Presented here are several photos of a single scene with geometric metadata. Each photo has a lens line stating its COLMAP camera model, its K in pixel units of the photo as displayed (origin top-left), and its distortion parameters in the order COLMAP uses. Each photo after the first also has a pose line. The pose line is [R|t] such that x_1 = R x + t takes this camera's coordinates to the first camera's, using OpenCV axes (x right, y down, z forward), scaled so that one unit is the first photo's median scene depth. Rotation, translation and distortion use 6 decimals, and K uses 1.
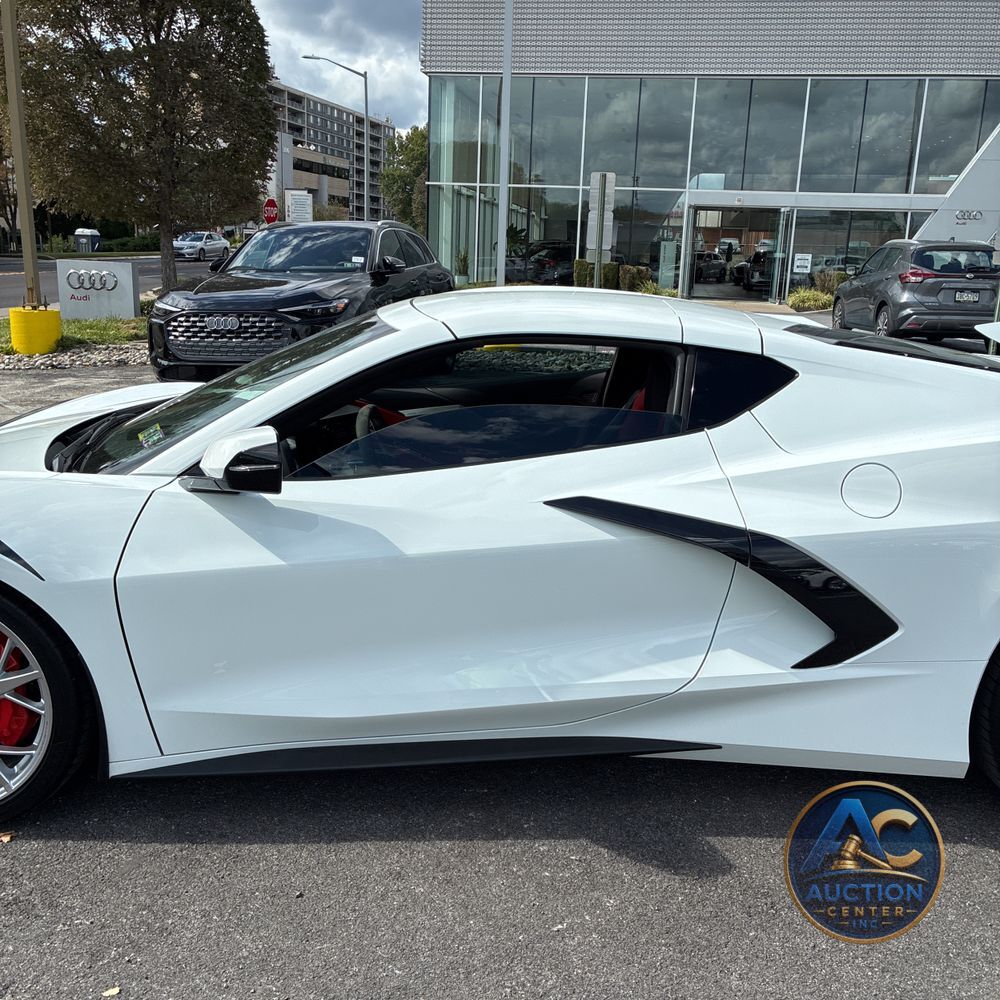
lens RADIAL K [[1023.0, 0, 504.3], [0, 1023.0, 498.0], [0, 0, 1]] dist [0.022263, 0.033949]
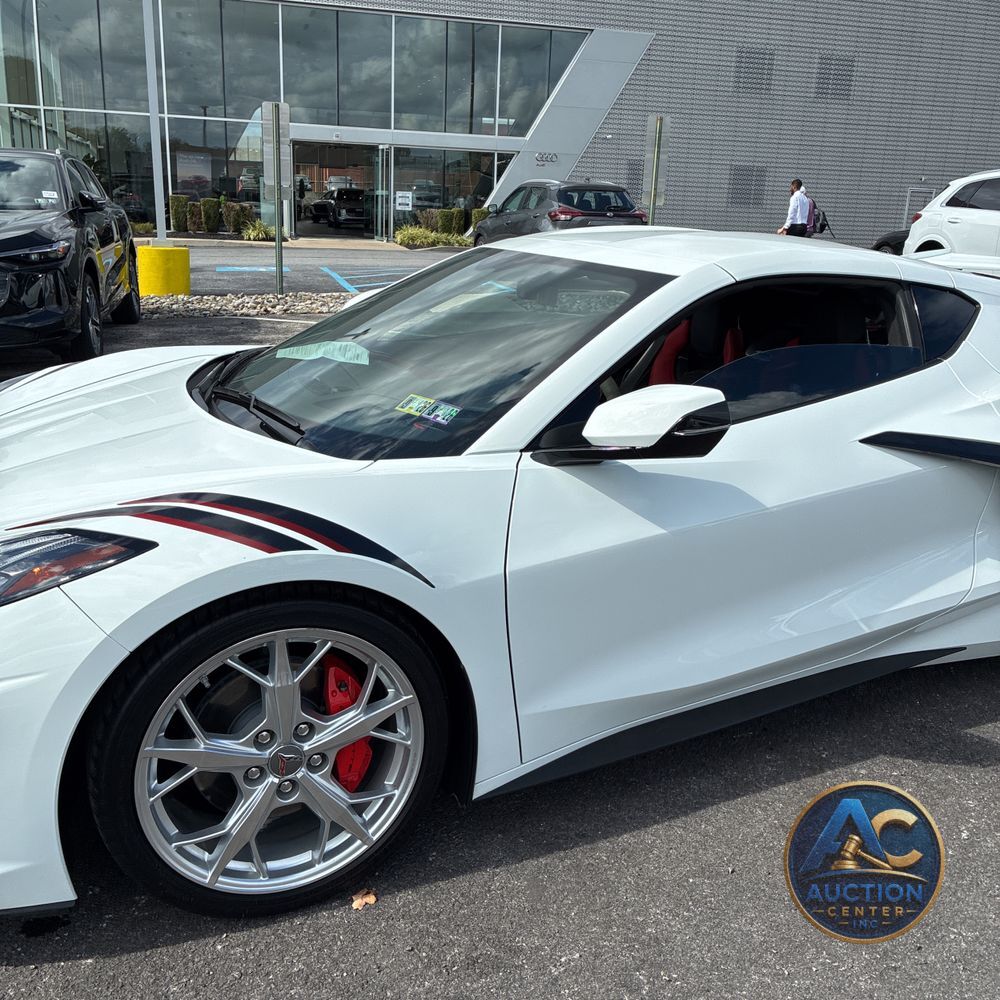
lens RADIAL K [[1027.2, 0, 507.7], [0, 1027.2, 496.4], [0, 0, 1]] dist [0.036944, -0.018375]
pose [[0.908739, -0.113652, 0.401593, -0.109448], [0.091530, 0.993055, 0.073920, -0.007732], [-0.407205, -0.030417, 0.912830, 0.031369]]
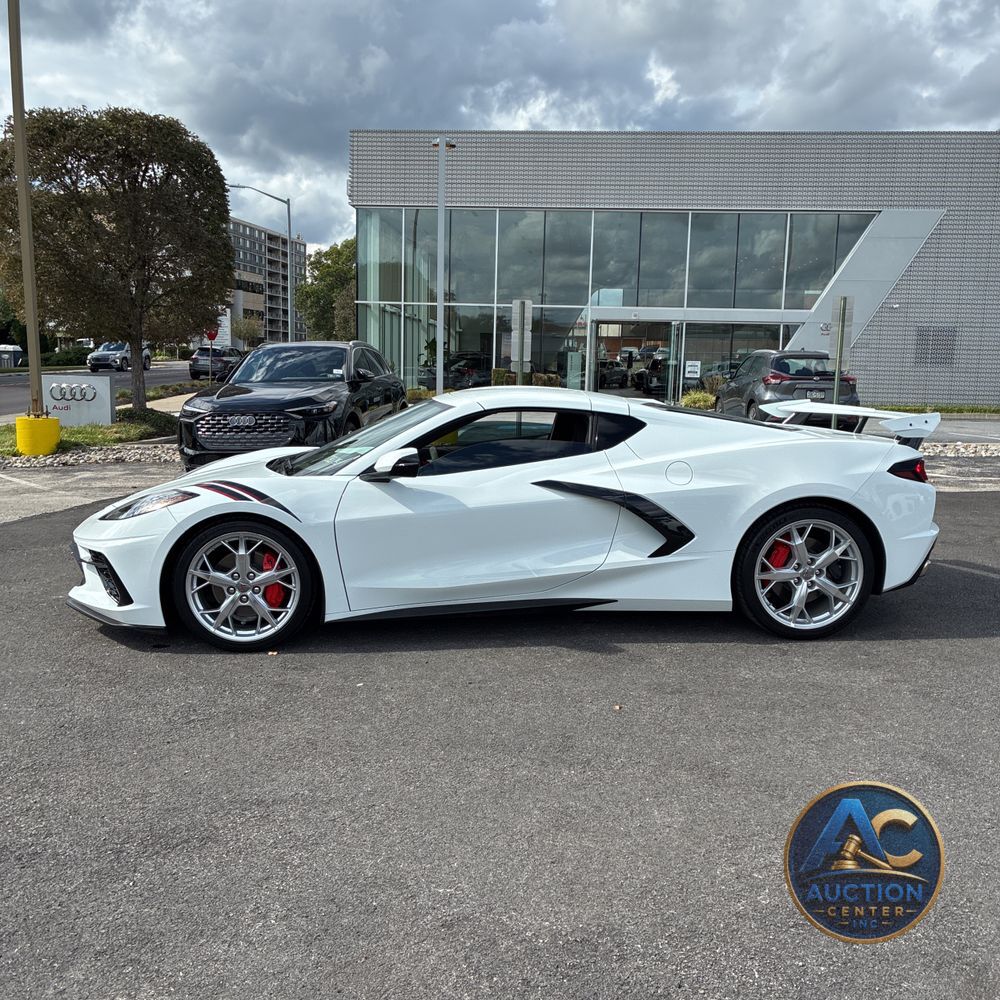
lens RADIAL K [[1028.4, 0, 496.8], [0, 1028.4, 504.0], [0, 0, 1]] dist [0.067344, -0.103362]
pose [[0.996646, -0.023181, 0.078488, -0.031702], [0.030712, 0.994894, -0.096143, 0.039588], [-0.075859, 0.098231, 0.992268, -0.177173]]
